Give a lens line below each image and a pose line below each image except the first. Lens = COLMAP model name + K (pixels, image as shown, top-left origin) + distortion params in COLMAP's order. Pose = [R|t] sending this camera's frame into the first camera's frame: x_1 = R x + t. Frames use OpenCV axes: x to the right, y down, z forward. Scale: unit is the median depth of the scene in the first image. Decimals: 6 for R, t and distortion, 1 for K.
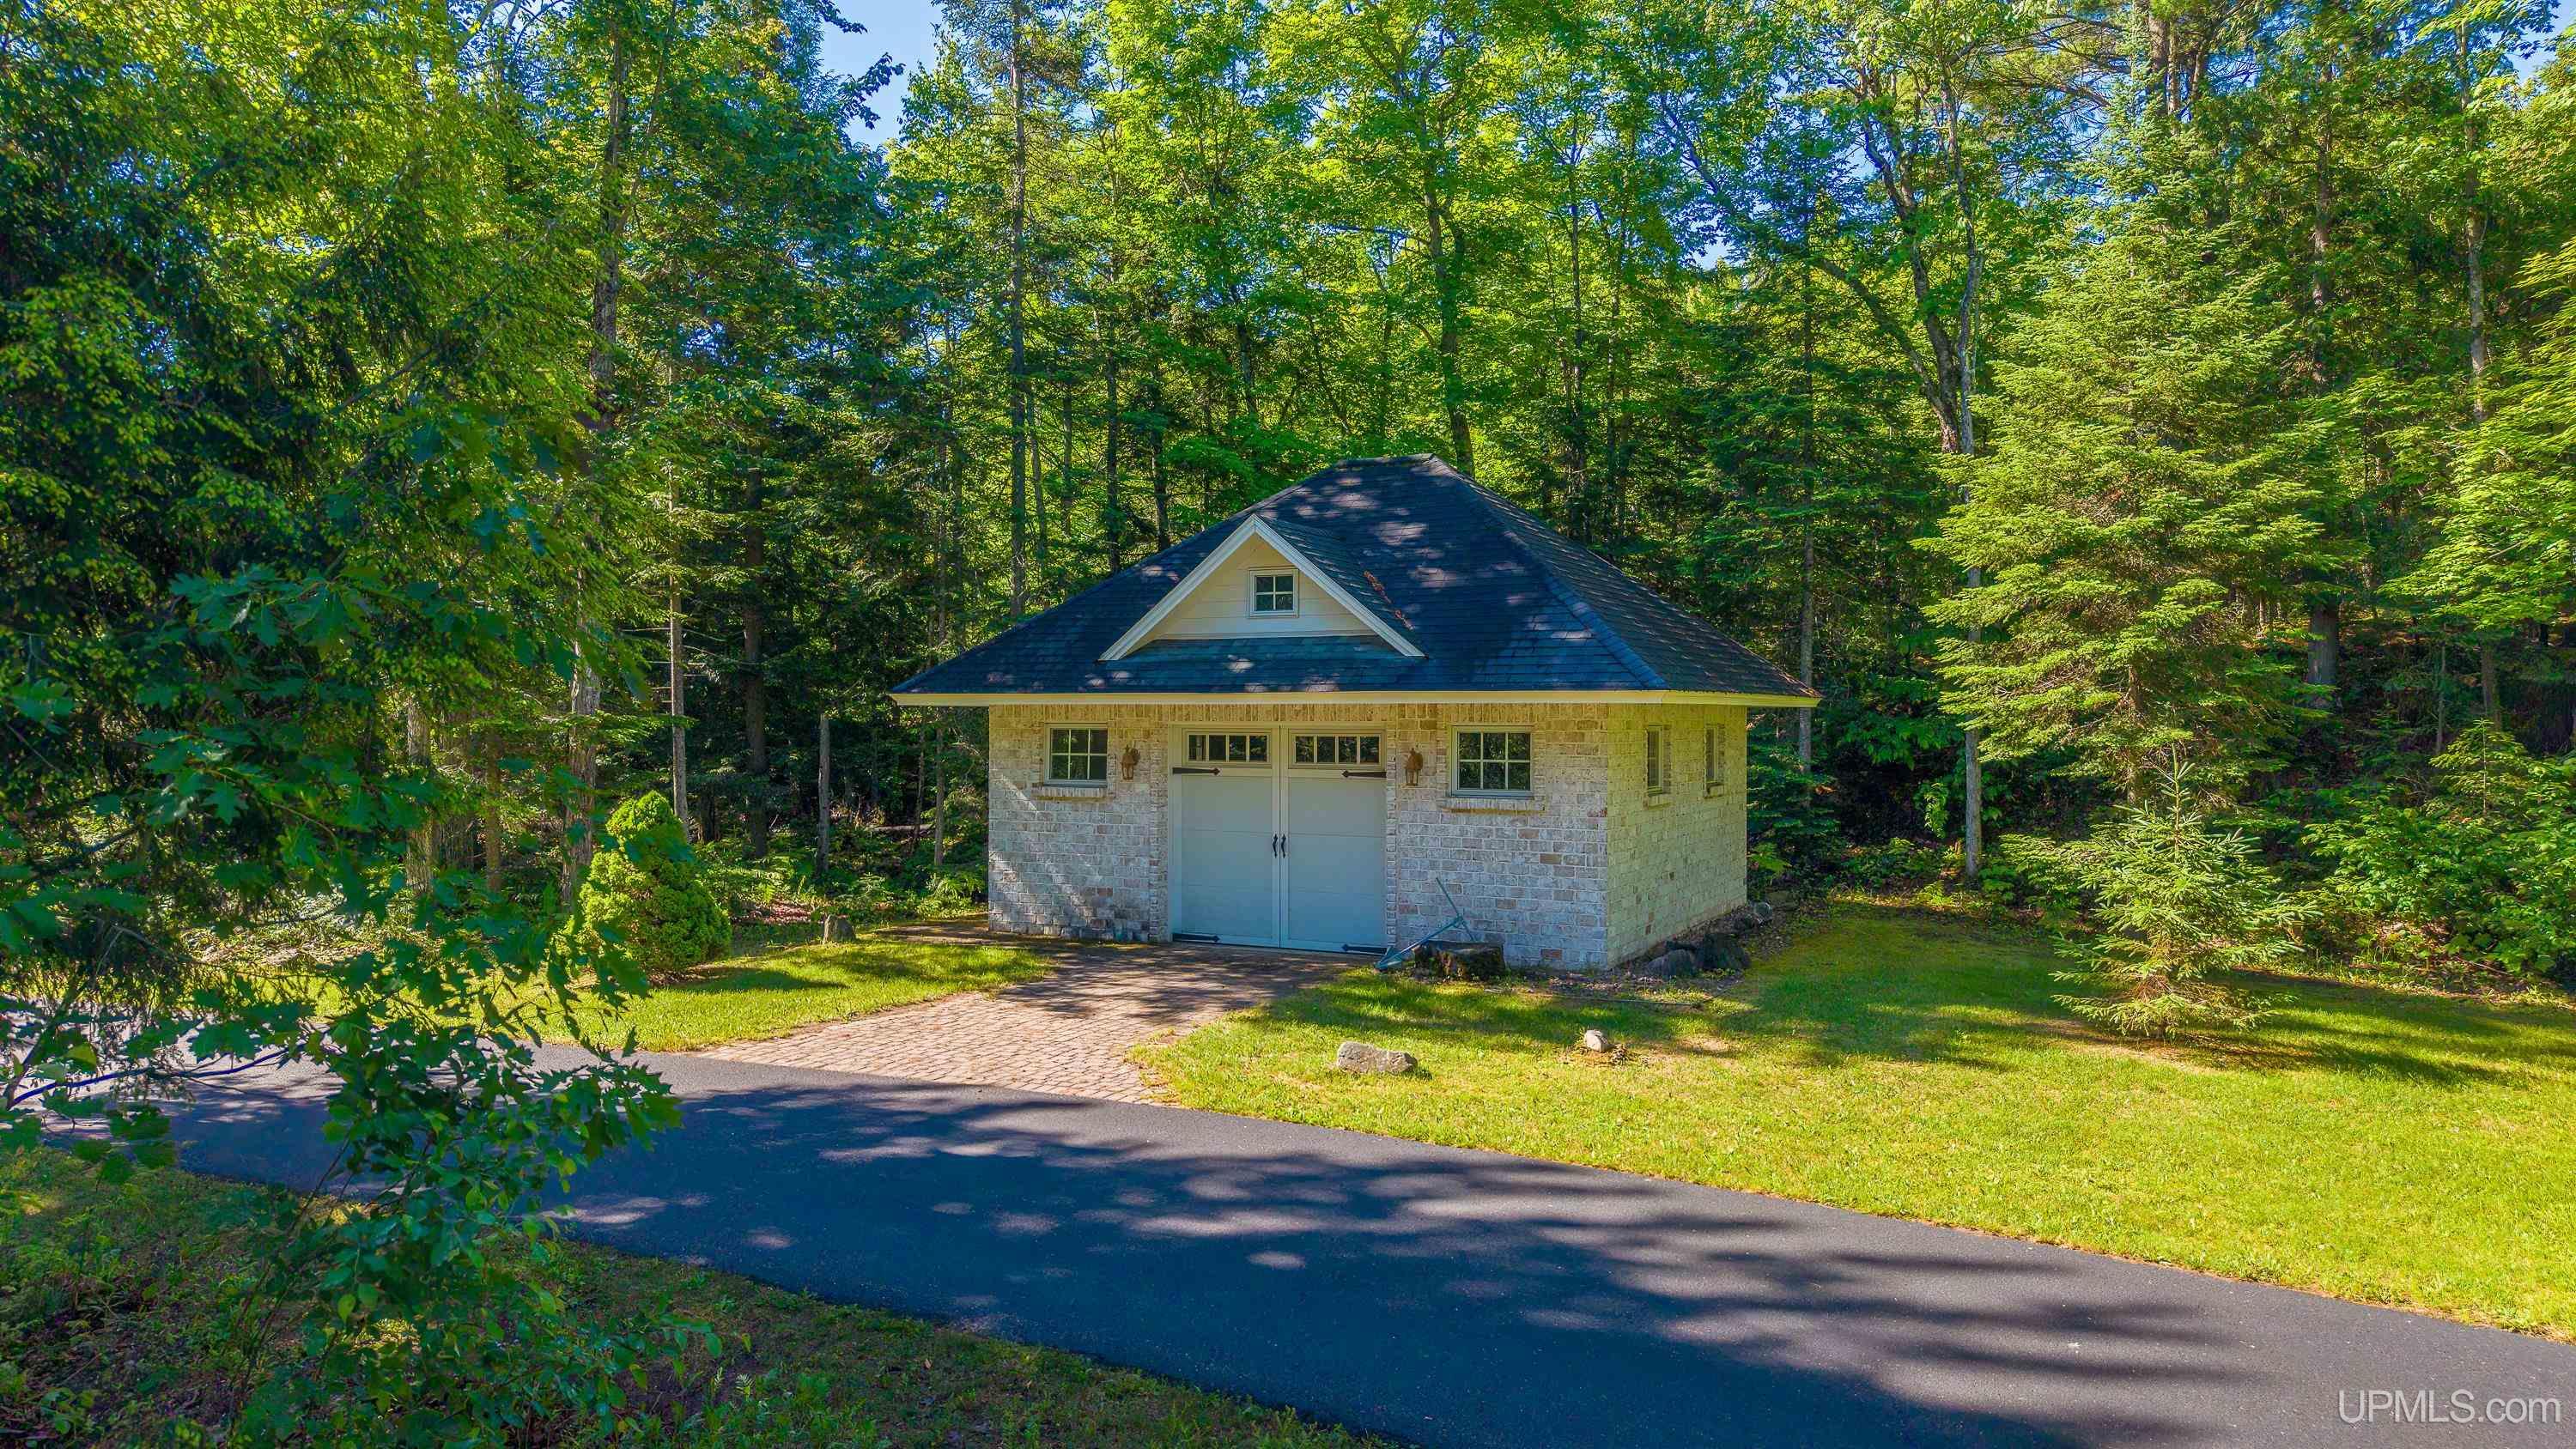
lens RADIAL K [[1785.0, 0, 1288.0], [0, 1785.0, 724.5], [0, 0, 1]] dist [0.012071, 0.002784]
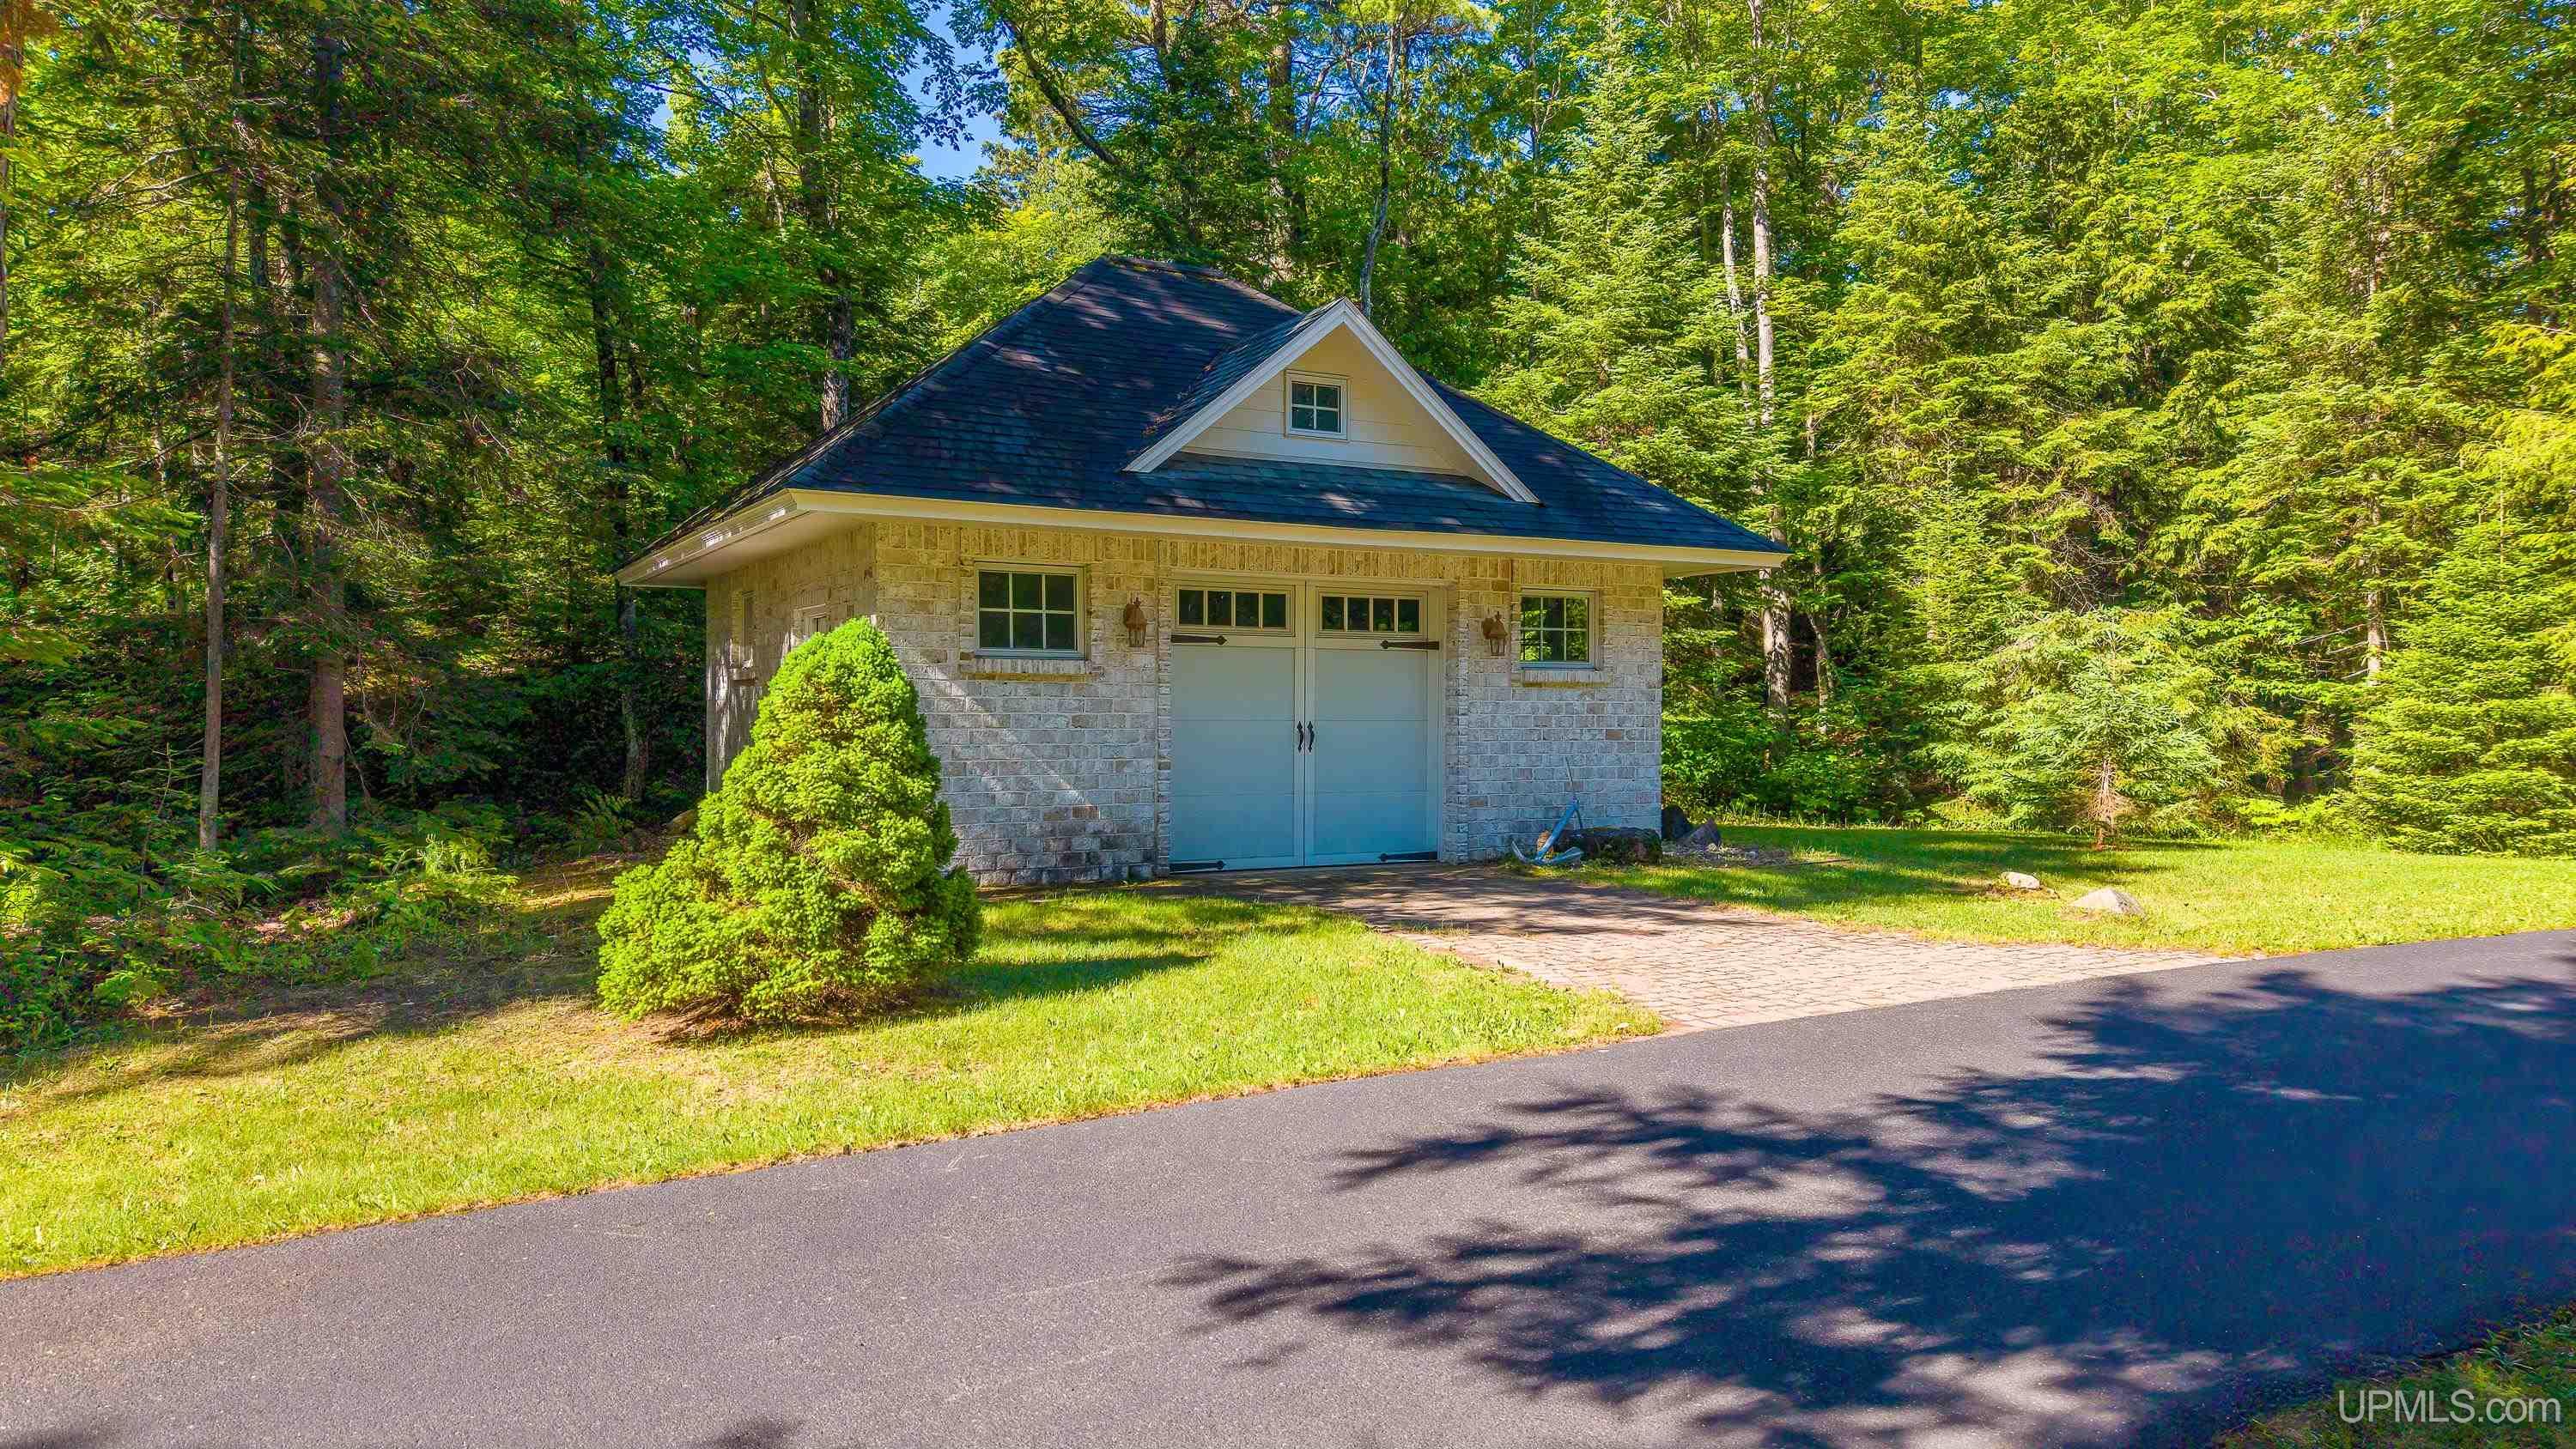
lens RADIAL K [[1785.0, 0, 1288.0], [0, 1785.0, 724.5], [0, 0, 1]] dist [0.012071, 0.002784]
pose [[0.569355, -0.009452, 0.822037, -0.631319], [-0.002440, 0.999910, 0.013187, 0.051535], [-0.822088, -0.009514, 0.569281, 0.555040]]
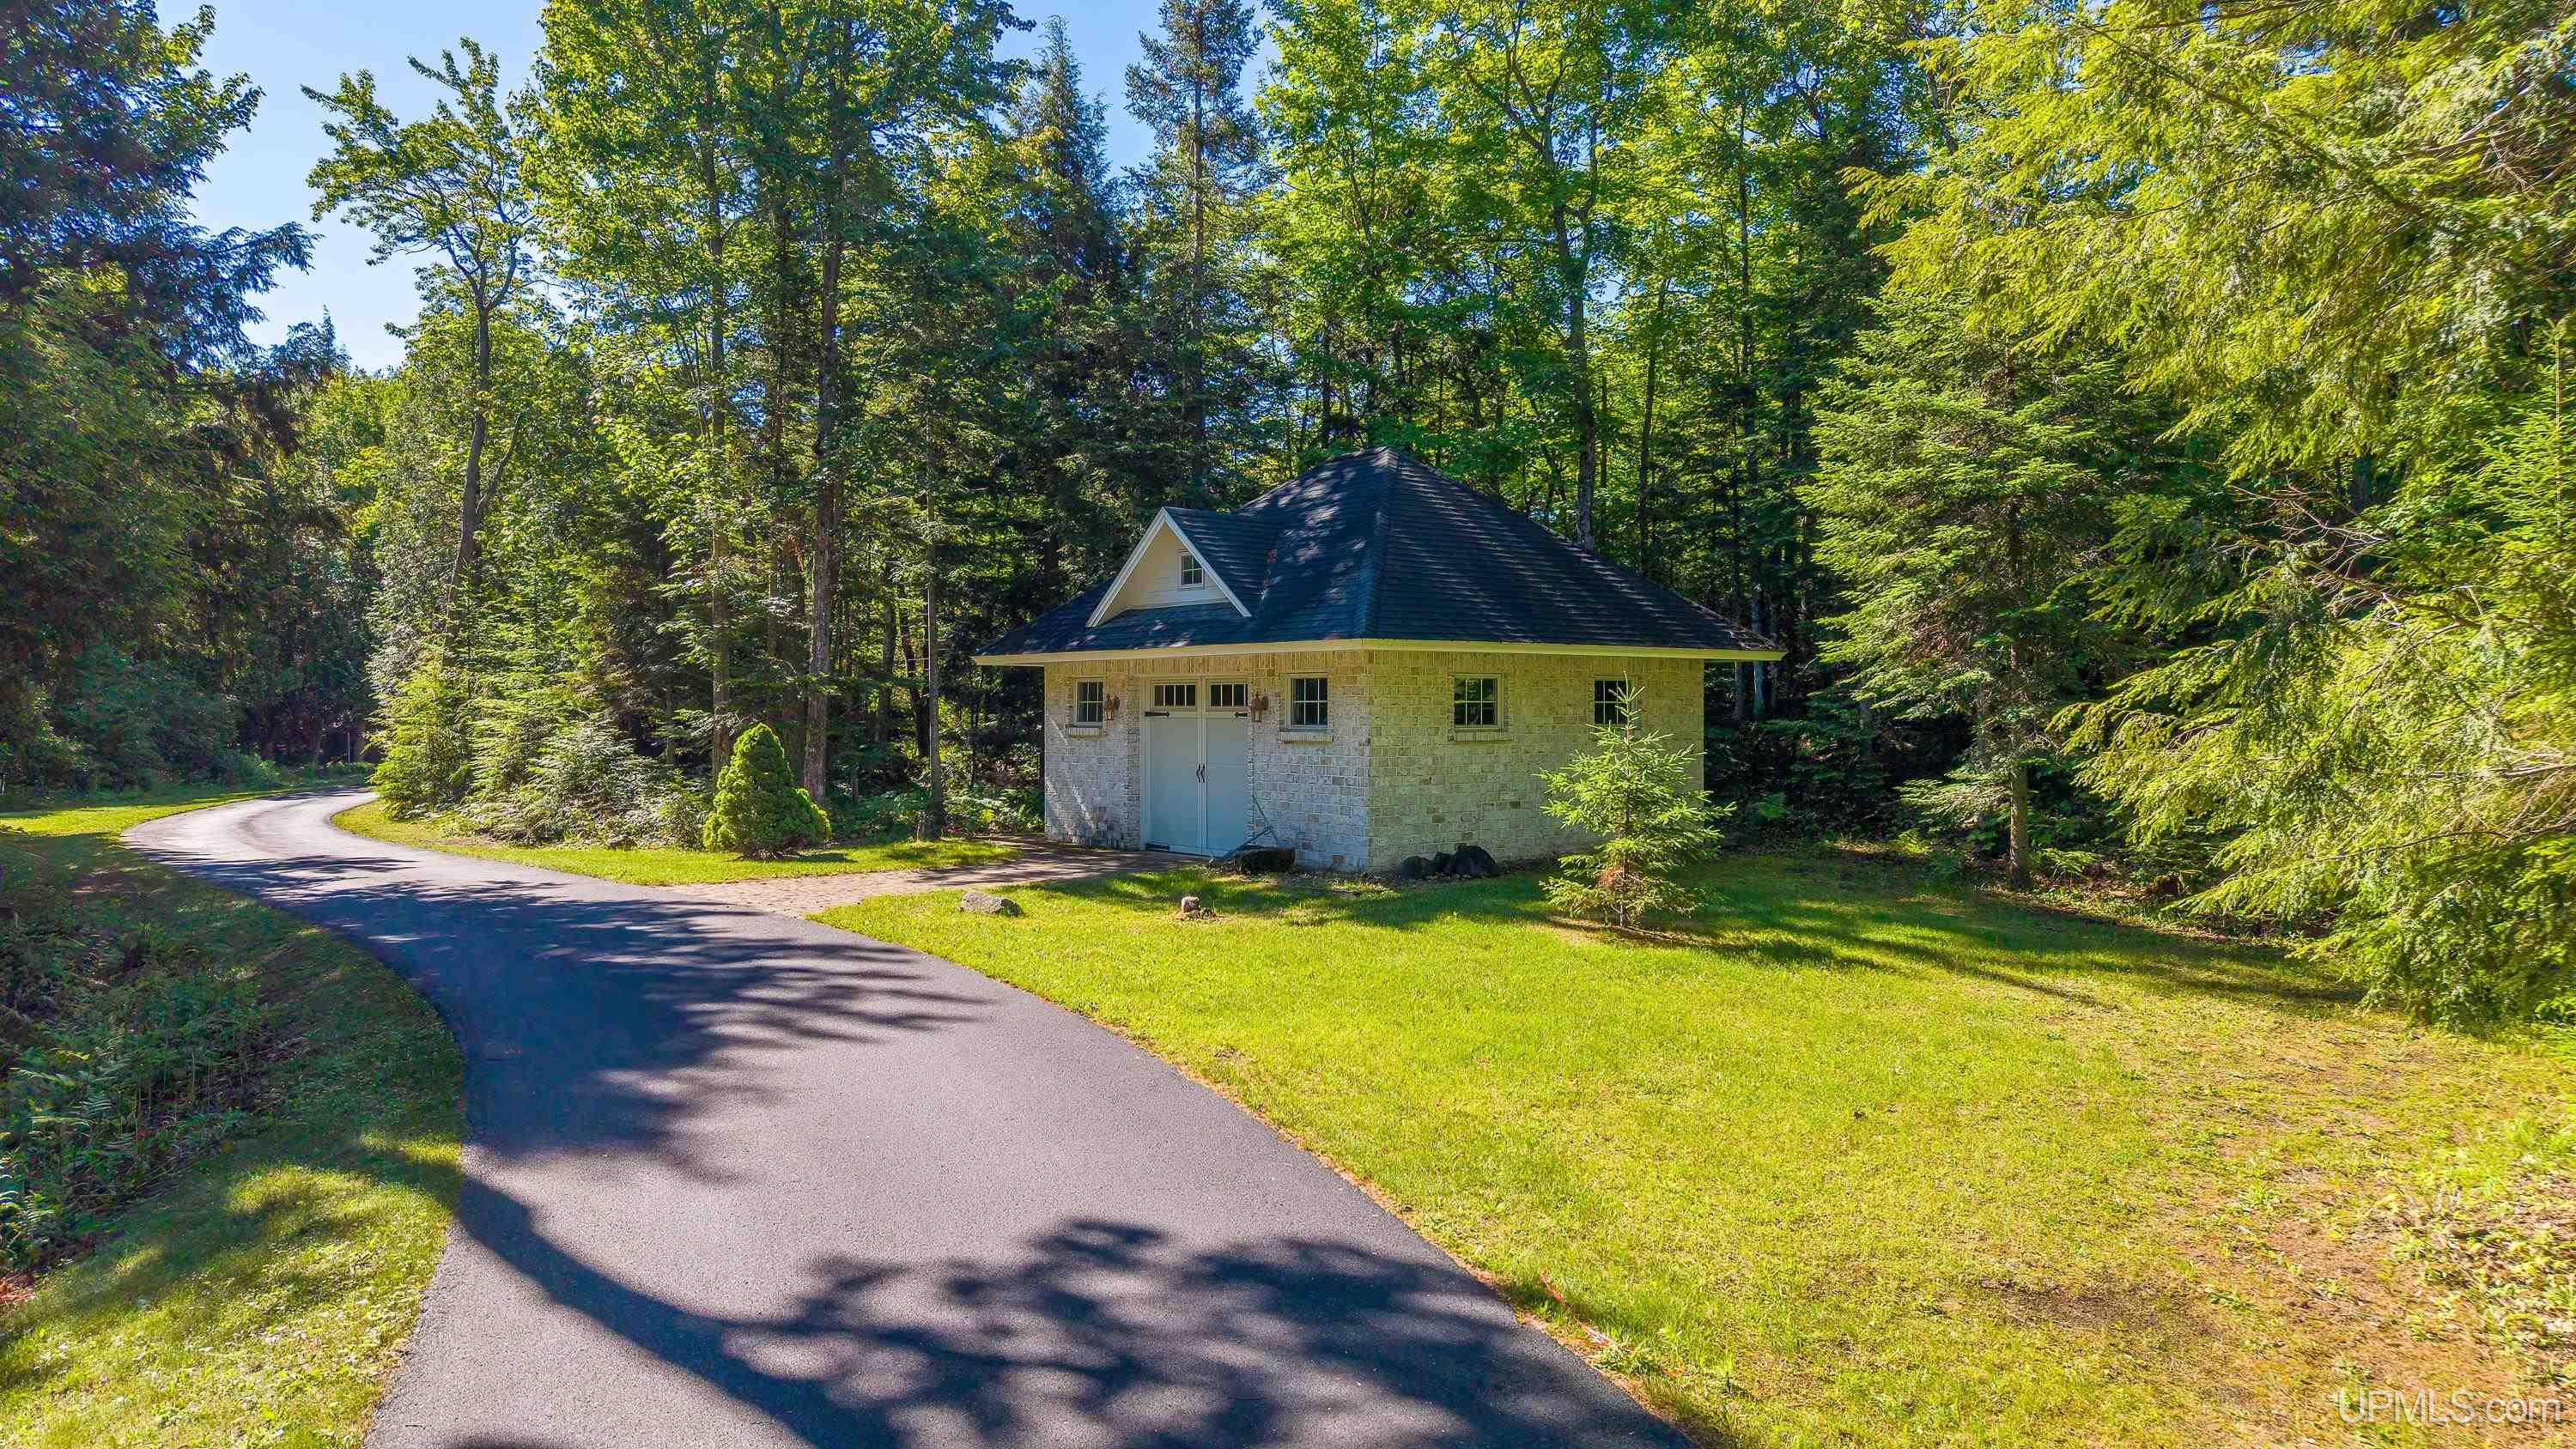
lens RADIAL K [[1785.0, 0, 1288.0], [0, 1785.0, 724.5], [0, 0, 1]] dist [0.012071, 0.002784]
pose [[0.904469, 0.002497, -0.426532, 0.567086], [0.000657, 0.999974, 0.007248, 0.024638], [0.426539, -0.006835, 0.904443, -0.093568]]
